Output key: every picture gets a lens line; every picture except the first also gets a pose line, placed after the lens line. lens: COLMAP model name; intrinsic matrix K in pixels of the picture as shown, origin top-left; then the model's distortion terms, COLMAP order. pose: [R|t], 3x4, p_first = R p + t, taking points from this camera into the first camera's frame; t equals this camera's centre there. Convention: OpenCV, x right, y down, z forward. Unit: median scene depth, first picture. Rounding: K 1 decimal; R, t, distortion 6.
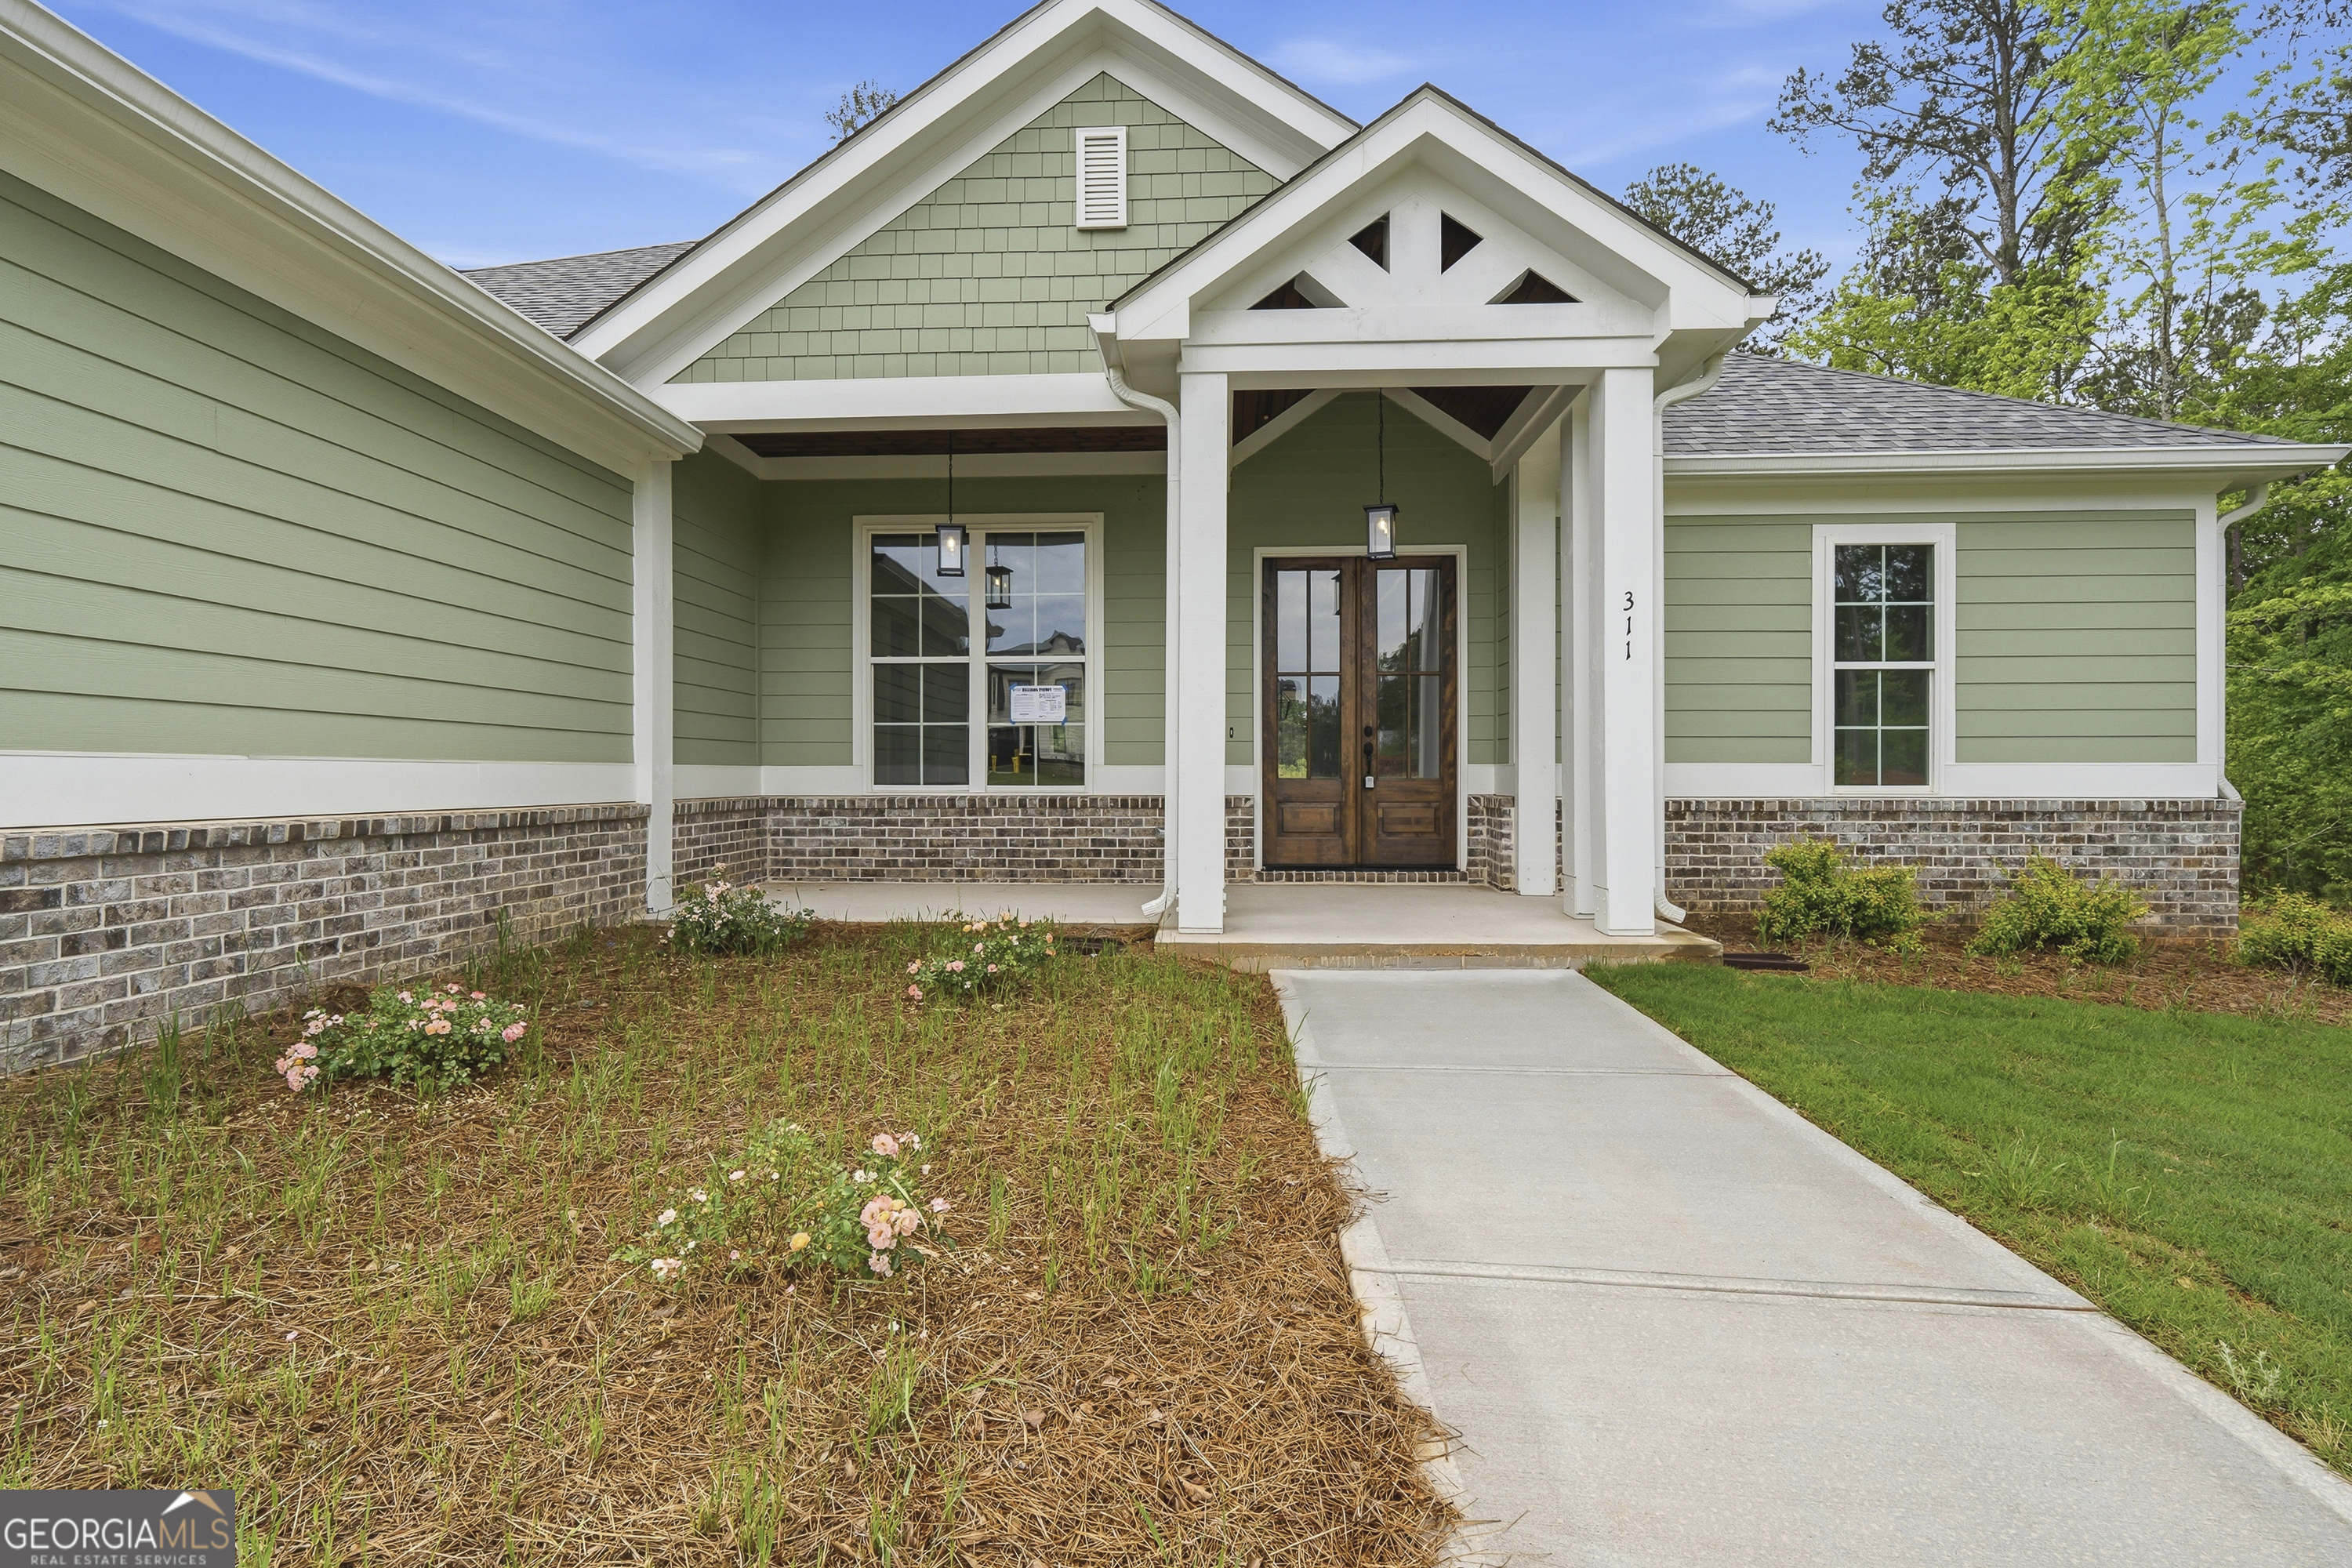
lens RADIAL K [[1069.2, 0, 1169.7], [0, 1069.2, 777.9], [0, 0, 1]] dist [-0.011640, 0.003098]
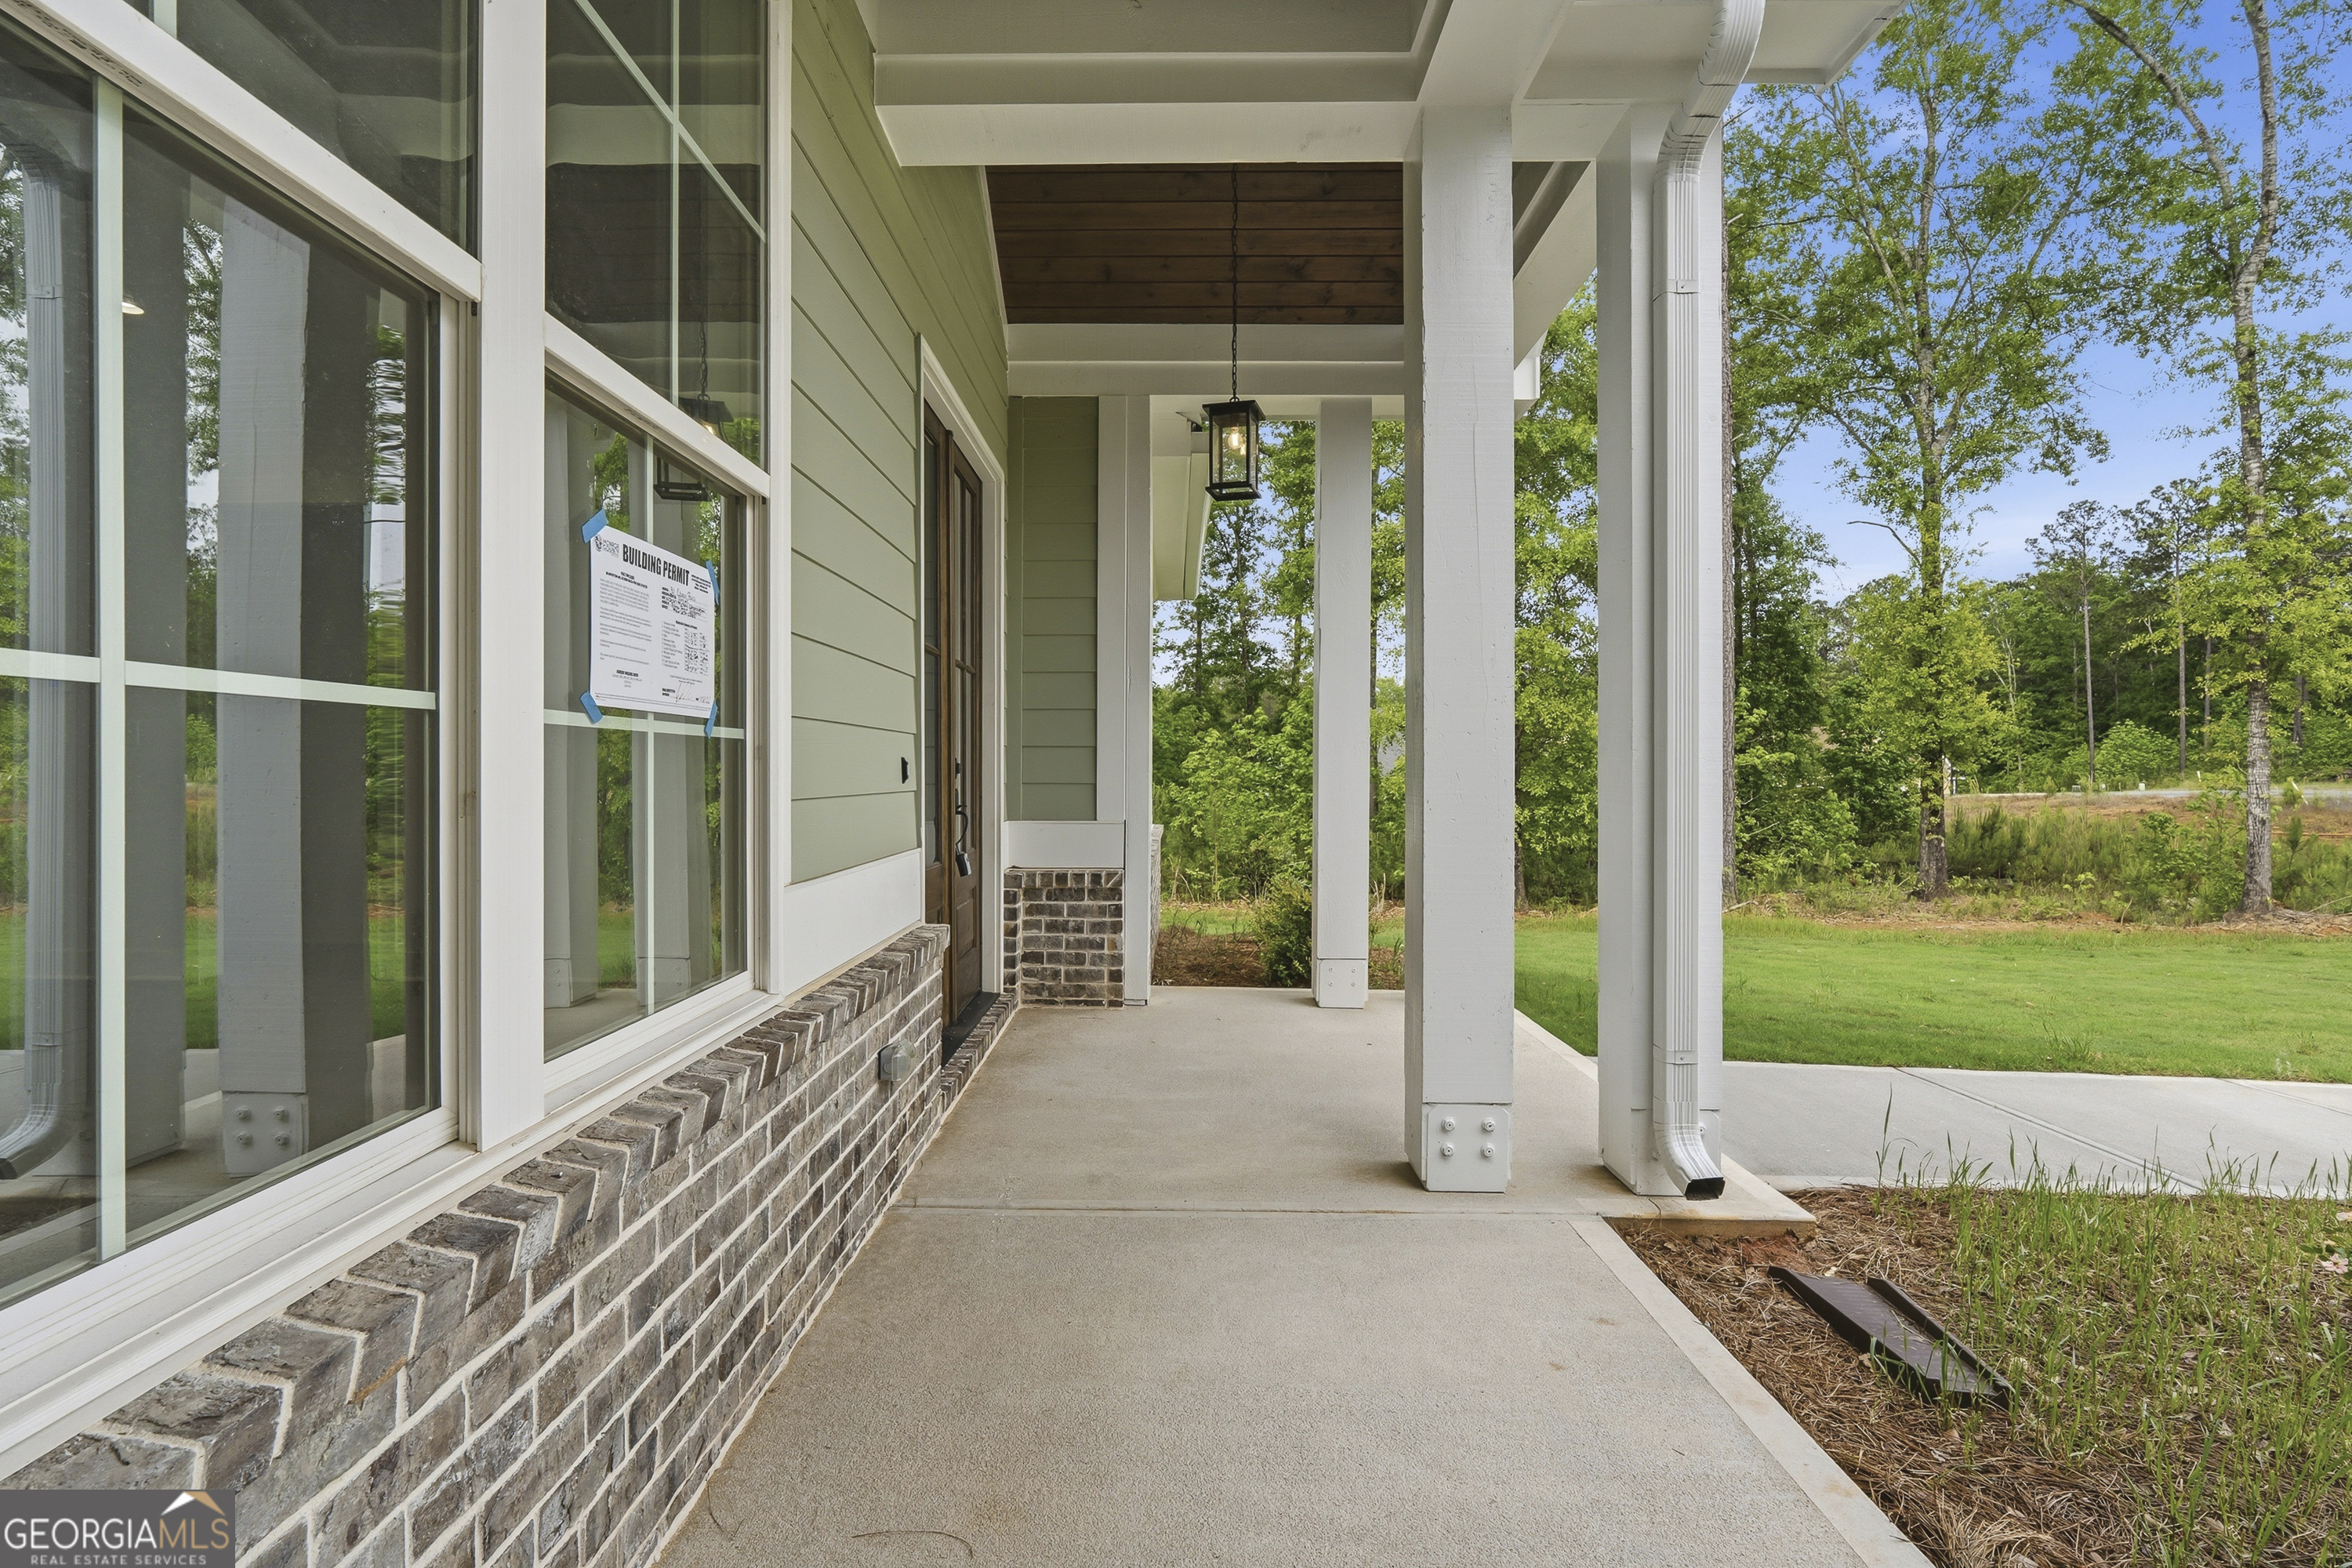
lens RADIAL K [[1069.2, 0, 1172.6], [0, 1069.2, 778.9], [0, 0, 1]] dist [-0.011640, 0.003098]
pose [[-0.055539, -0.002532, 0.998453, -0.387582], [0.000388, 0.999997, 0.002558, -0.045461], [-0.998456, 0.000530, -0.055538, 1.027200]]
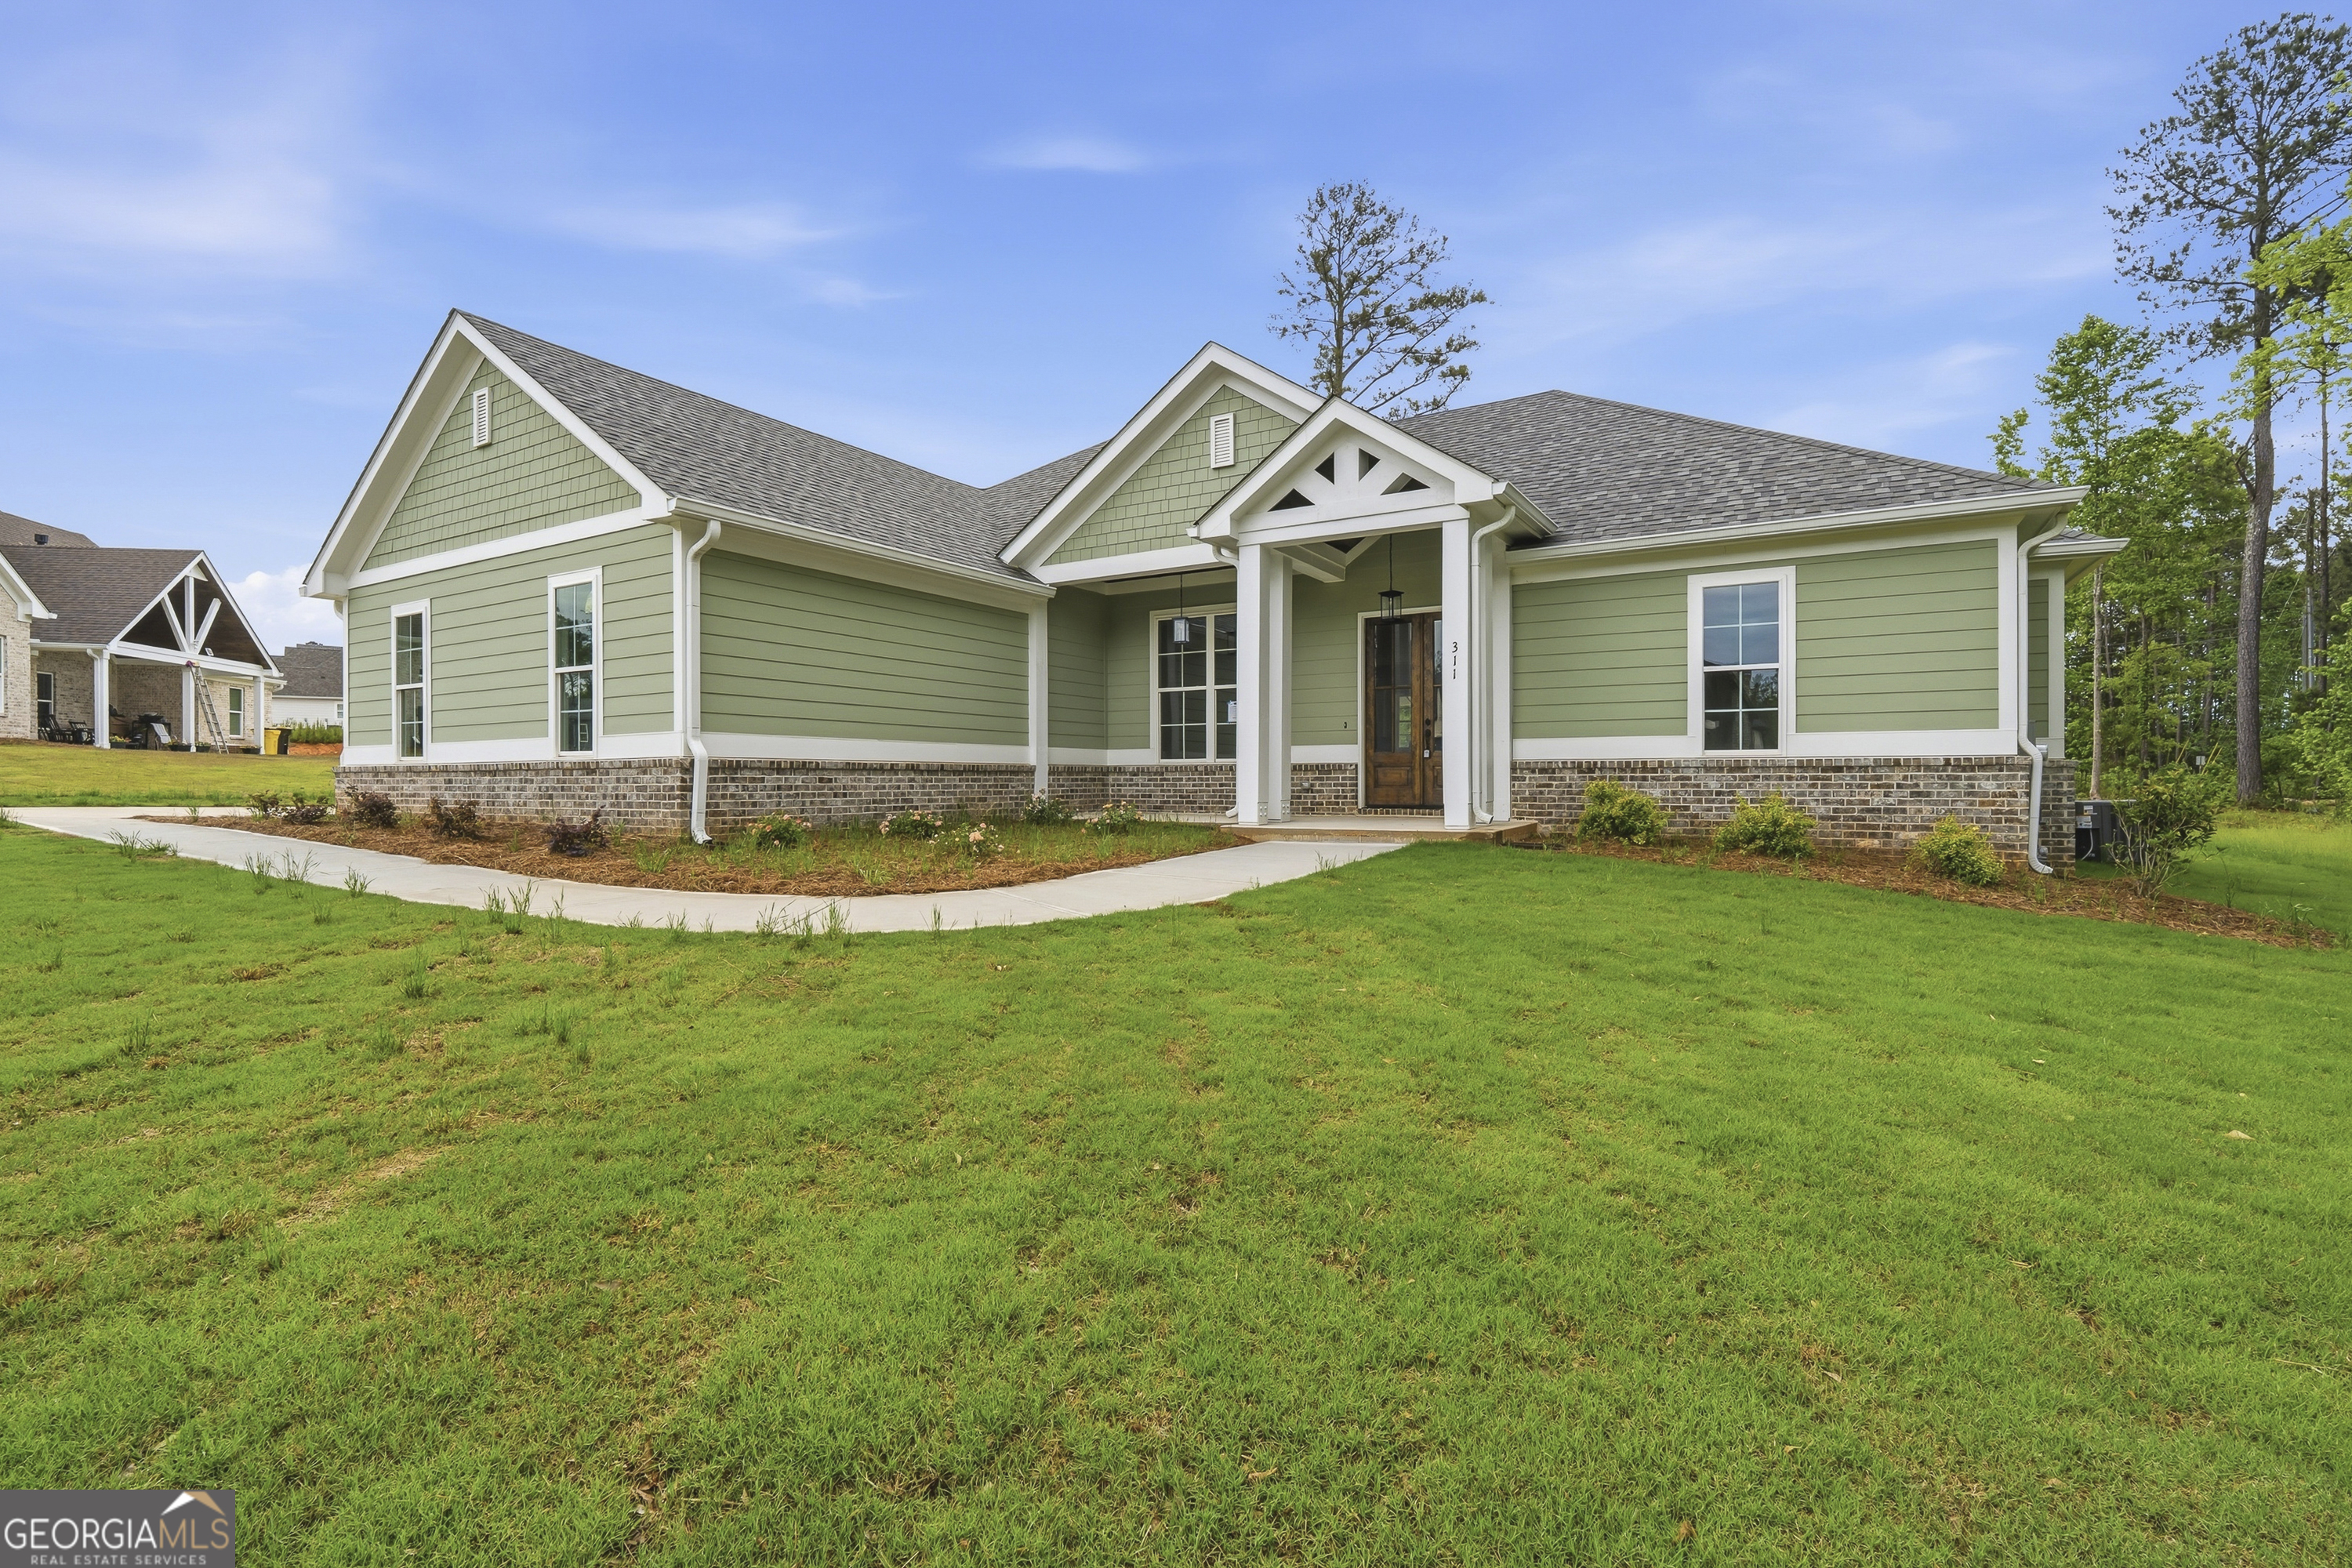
lens RADIAL K [[1069.2, 0, 1167.6], [0, 1069.2, 789.2], [0, 0, 1]] dist [-0.011640, 0.003098]
pose [[0.878736, 0.003081, -0.477298, 0.679612], [-0.000280, 0.999982, 0.005938, 0.053167], [0.477308, -0.005085, 0.878721, -0.665096]]
